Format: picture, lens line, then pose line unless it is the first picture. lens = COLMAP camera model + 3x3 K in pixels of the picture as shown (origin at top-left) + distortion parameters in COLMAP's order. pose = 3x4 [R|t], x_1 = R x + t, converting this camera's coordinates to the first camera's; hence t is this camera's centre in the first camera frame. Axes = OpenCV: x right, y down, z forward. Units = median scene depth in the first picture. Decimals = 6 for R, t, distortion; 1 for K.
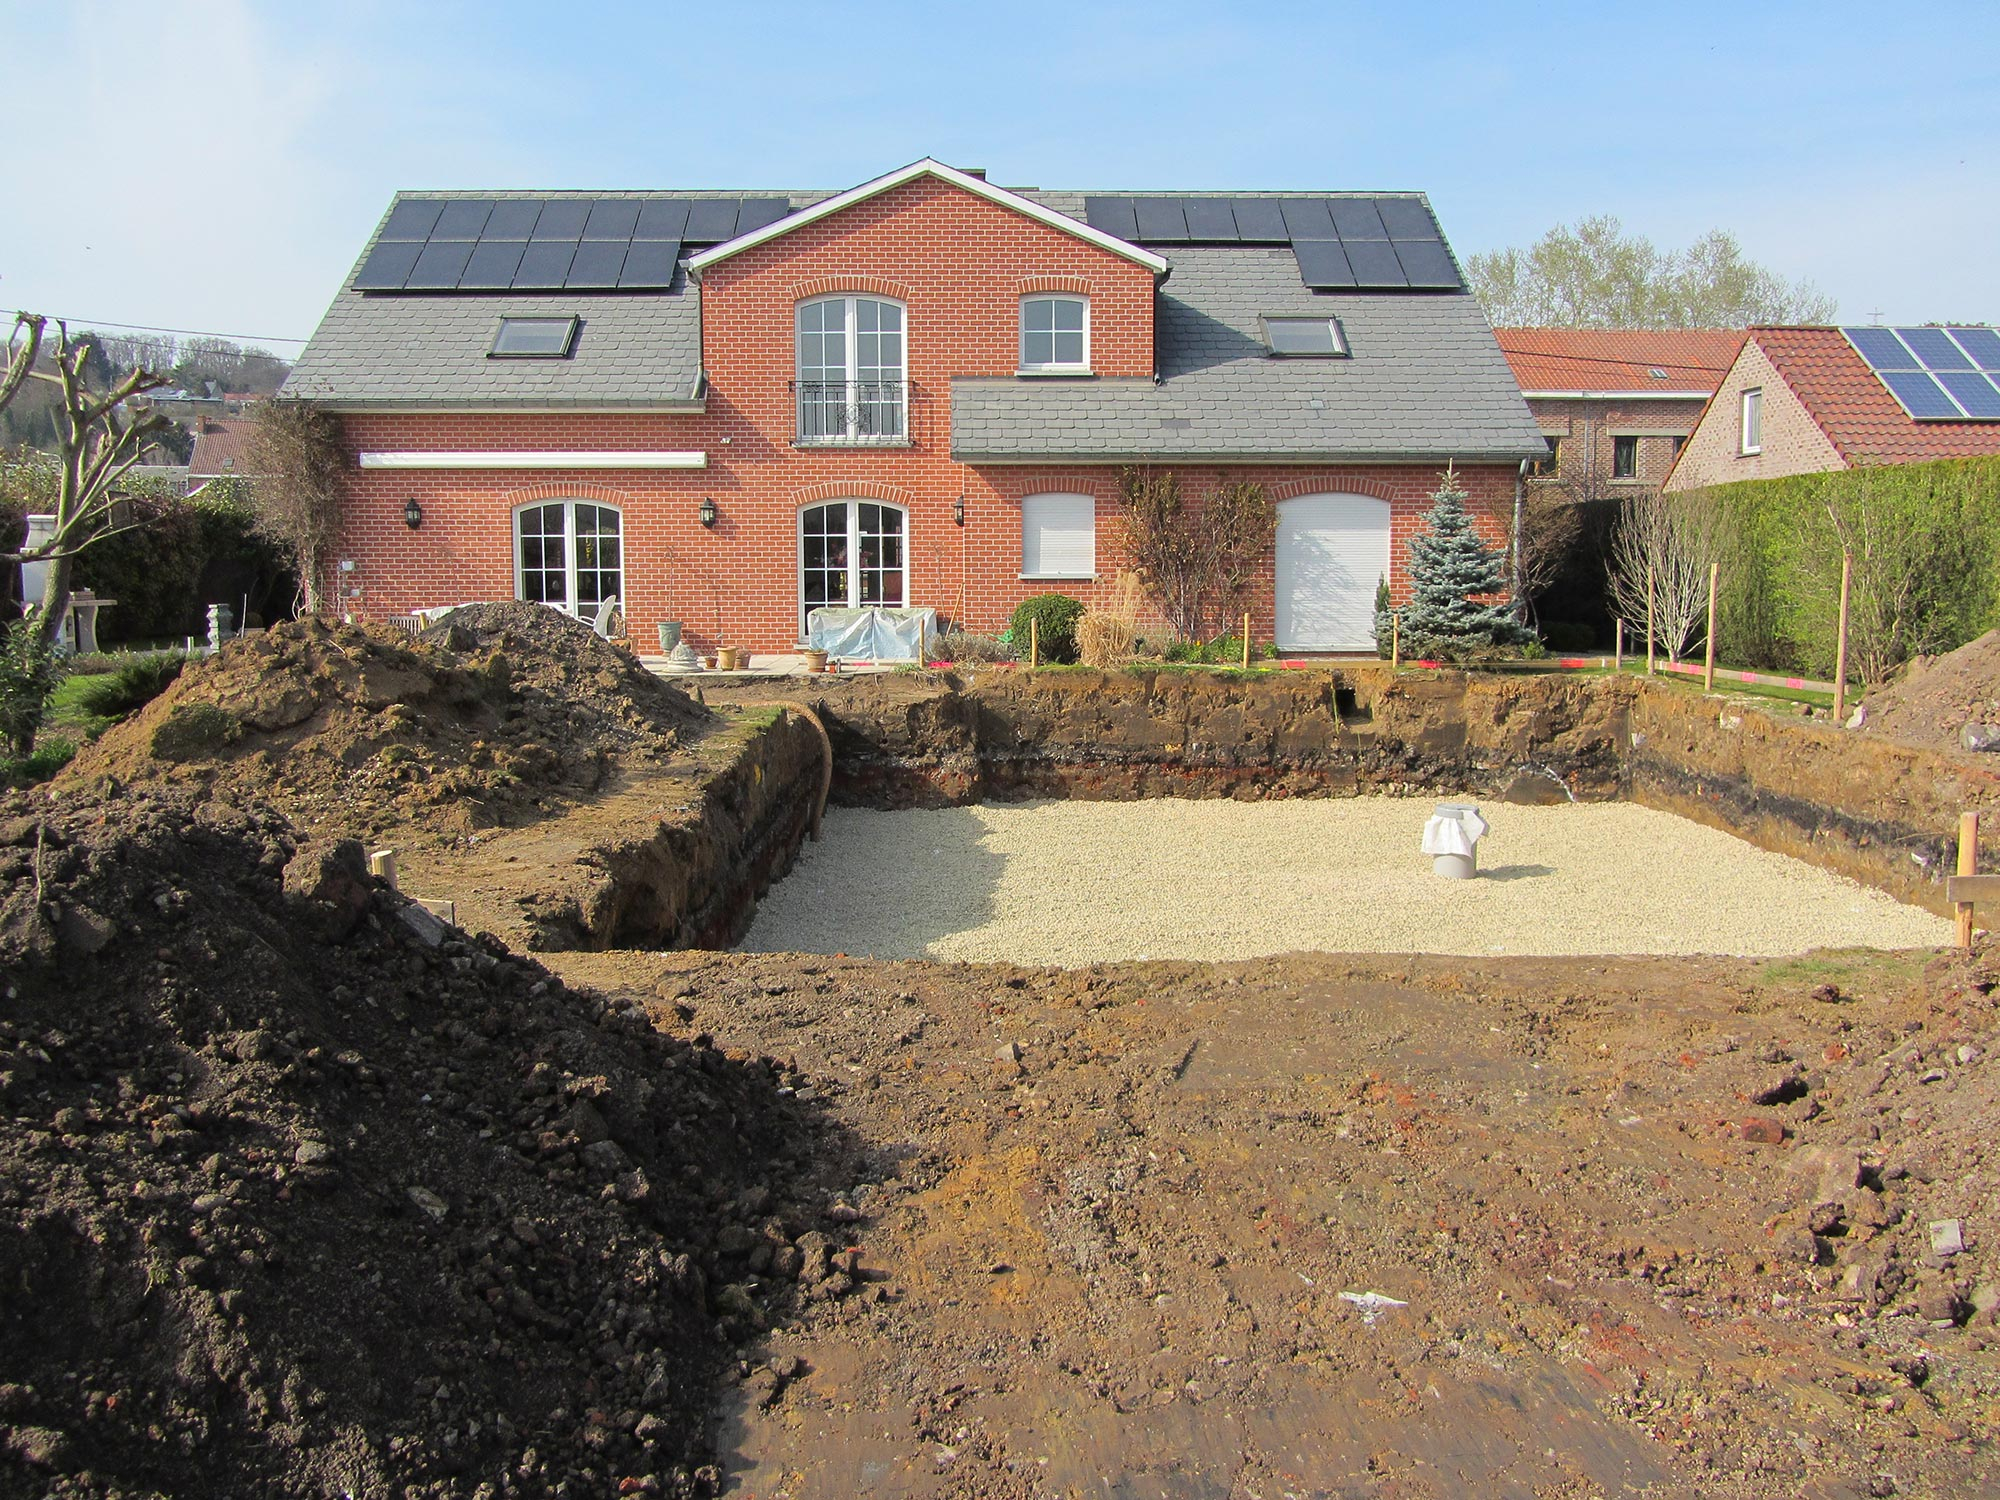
lens RADIAL K [[1681.4, 0, 989.5], [0, 1681.4, 760.3], [0, 0, 1]] dist [-0.012458, 0.001906]
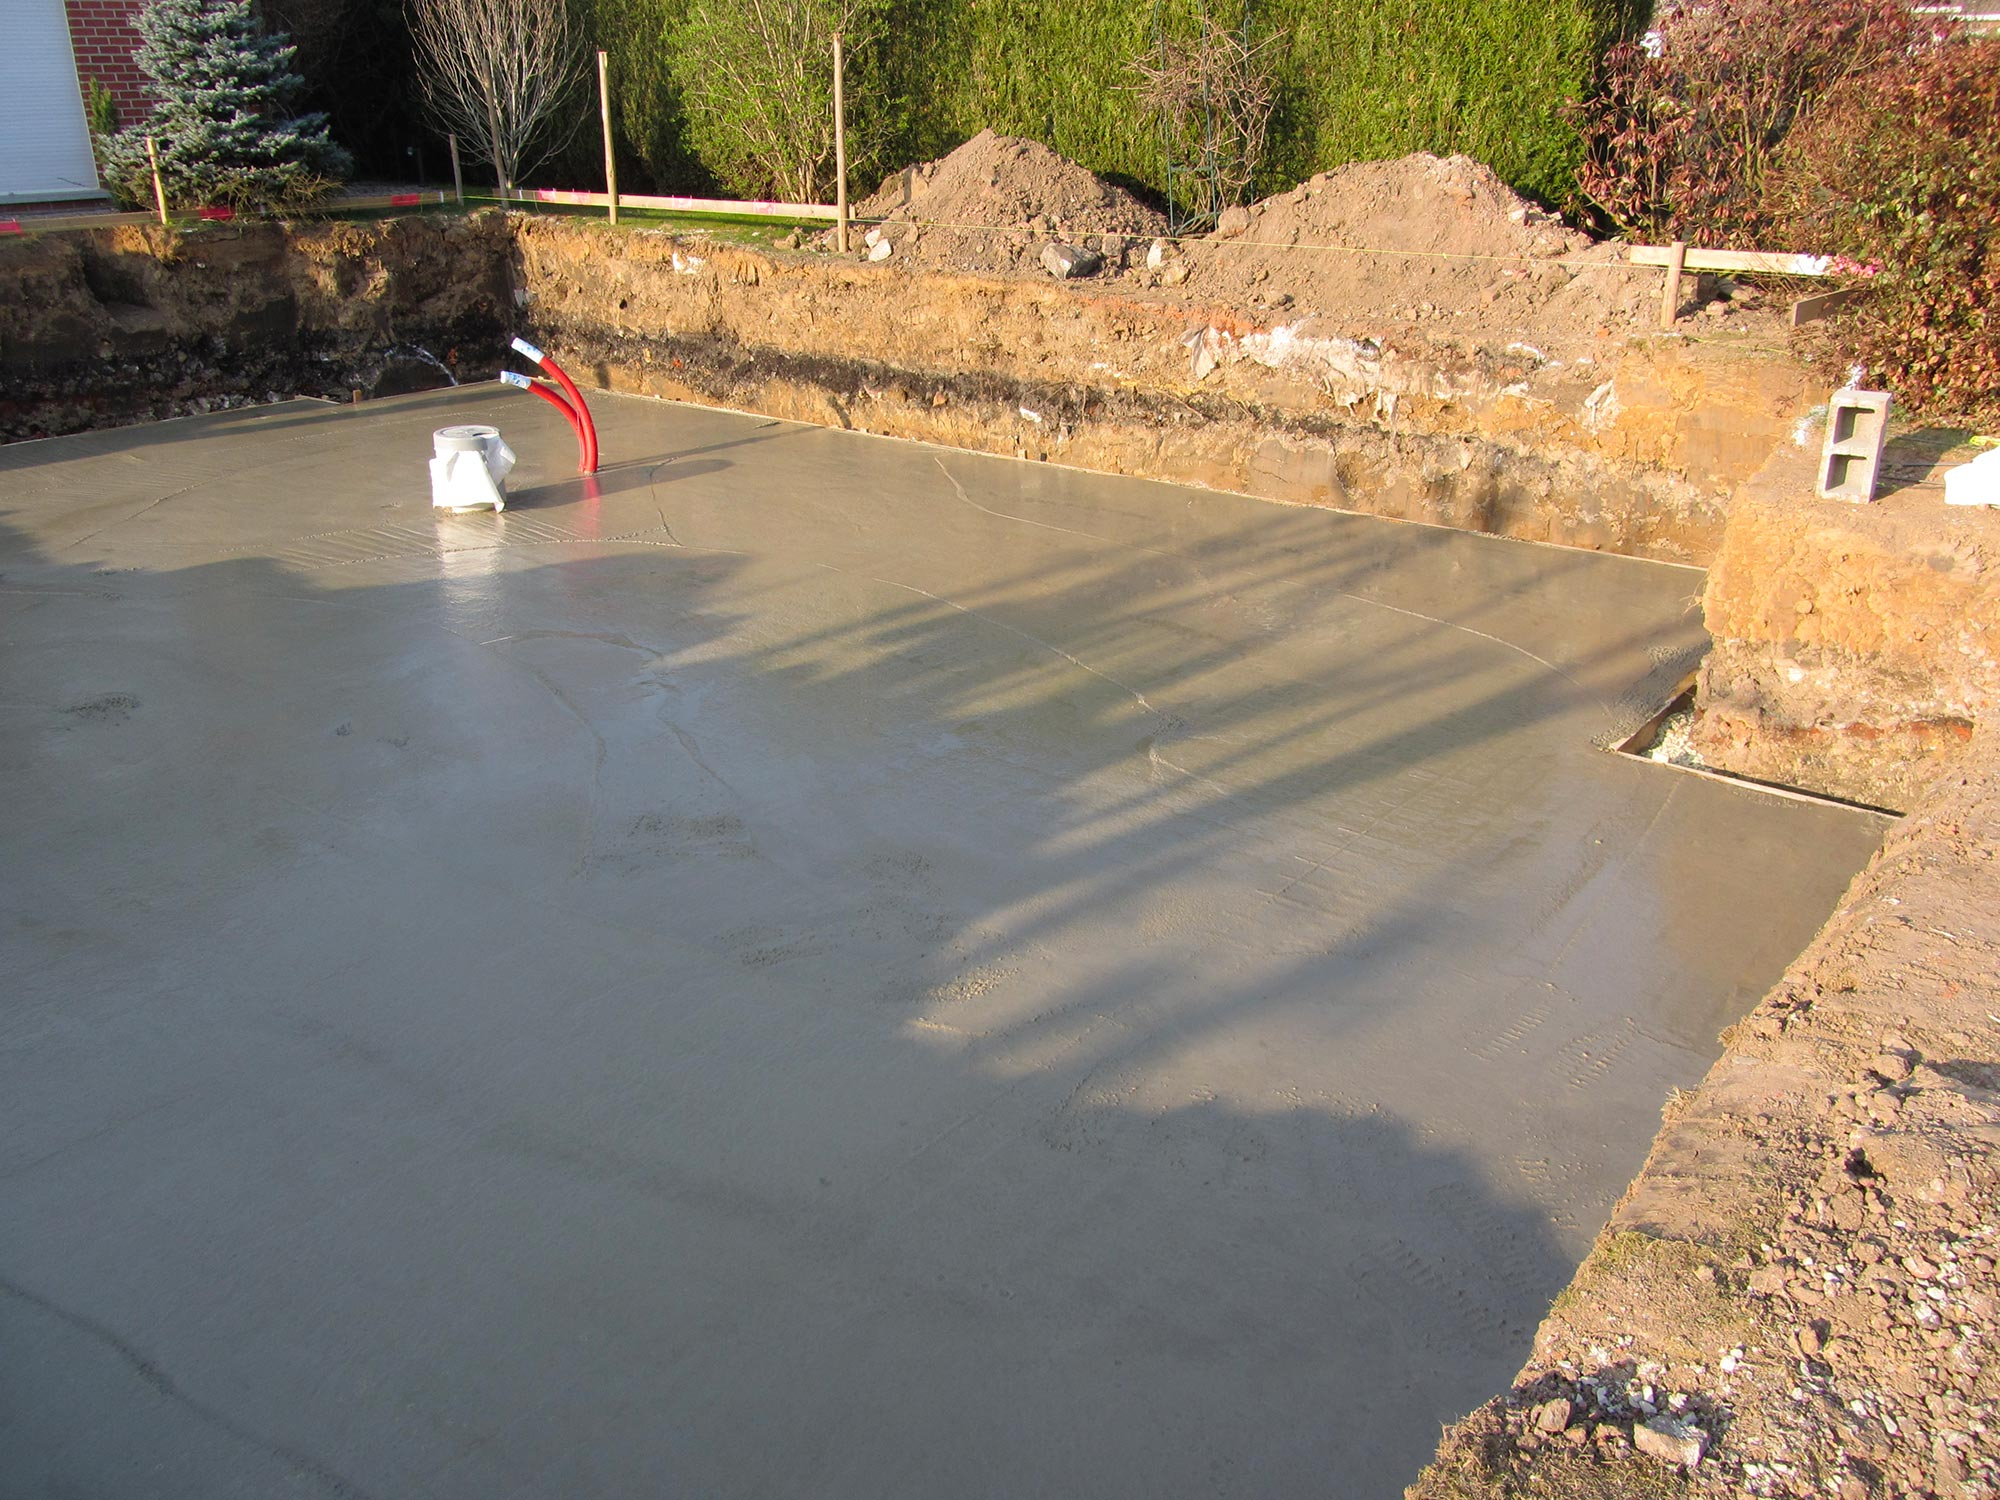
lens RADIAL K [[1681.4, 0, 989.5], [0, 1681.4, 760.3], [0, 0, 1]] dist [-0.012458, 0.001906]
pose [[0.653419, -0.292020, 0.698403, -0.074176], [0.094758, 0.946894, 0.307266, -0.026978], [-0.751042, -0.134594, 0.646390, 0.301882]]
